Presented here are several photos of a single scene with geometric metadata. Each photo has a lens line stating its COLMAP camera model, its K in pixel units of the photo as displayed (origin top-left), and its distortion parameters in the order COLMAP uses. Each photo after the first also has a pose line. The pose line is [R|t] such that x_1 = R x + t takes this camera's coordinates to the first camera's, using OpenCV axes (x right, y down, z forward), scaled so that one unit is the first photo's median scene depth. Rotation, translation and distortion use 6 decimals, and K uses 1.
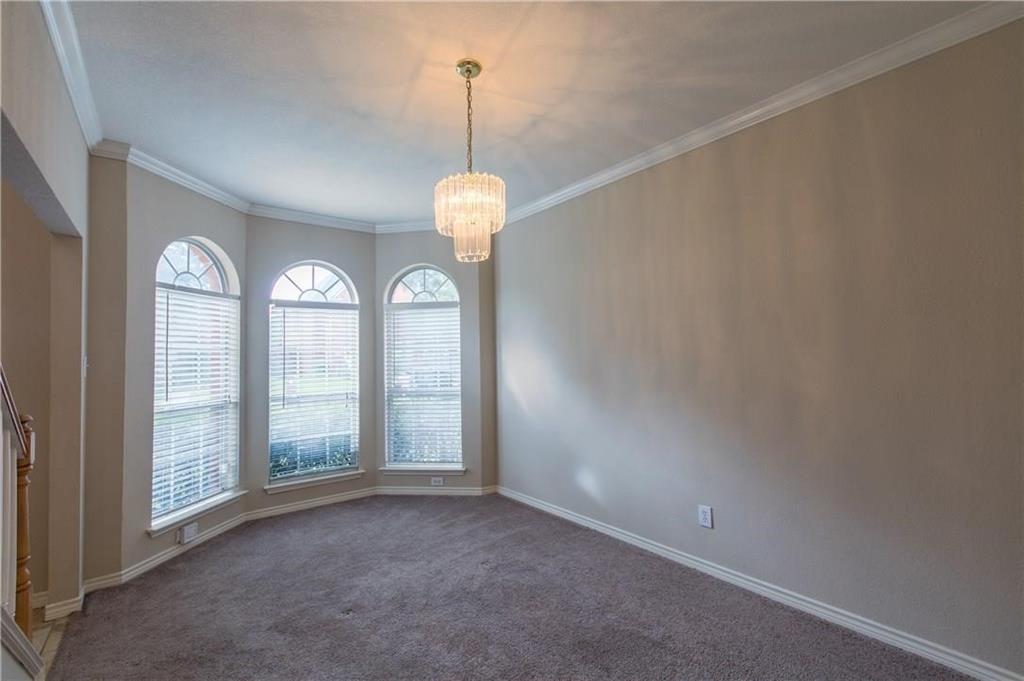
lens RADIAL K [[458.5, 0, 517.1], [0, 458.5, 337.9], [0, 0, 1]] dist [0.000801, -0.000089]
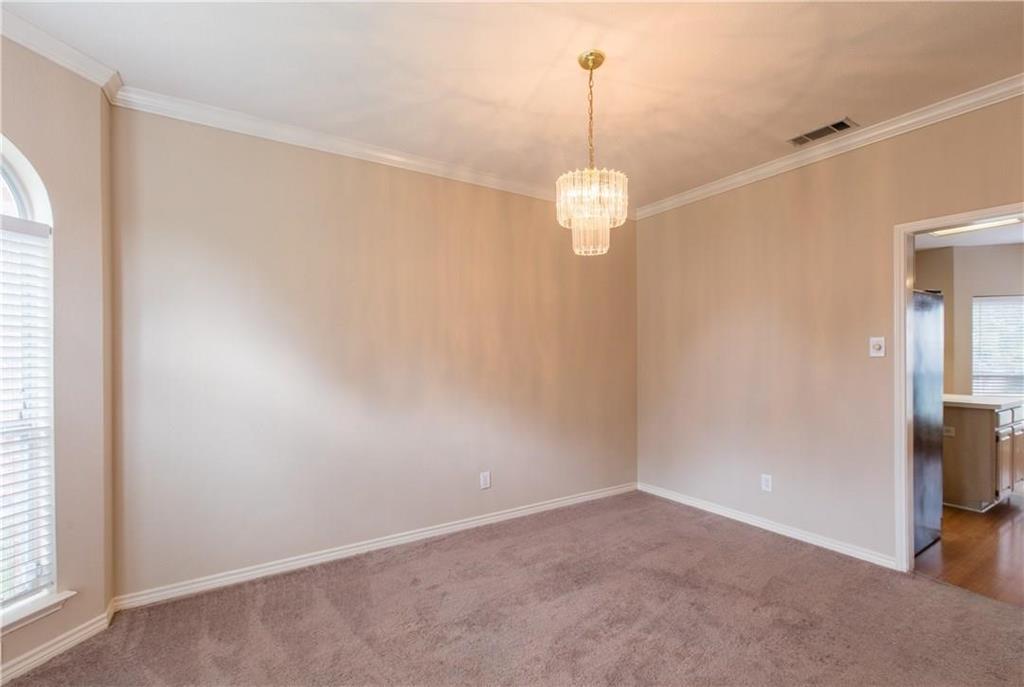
lens RADIAL K [[465.2, 0, 513.2], [0, 465.2, 352.9], [0, 0, 1]] dist [-0.001832, -0.000182]
pose [[0.082274, 0.025094, 0.996294, -0.837492], [-0.034272, 0.999163, -0.022336, 0.062324], [-0.996020, -0.032307, 0.083066, 0.801076]]
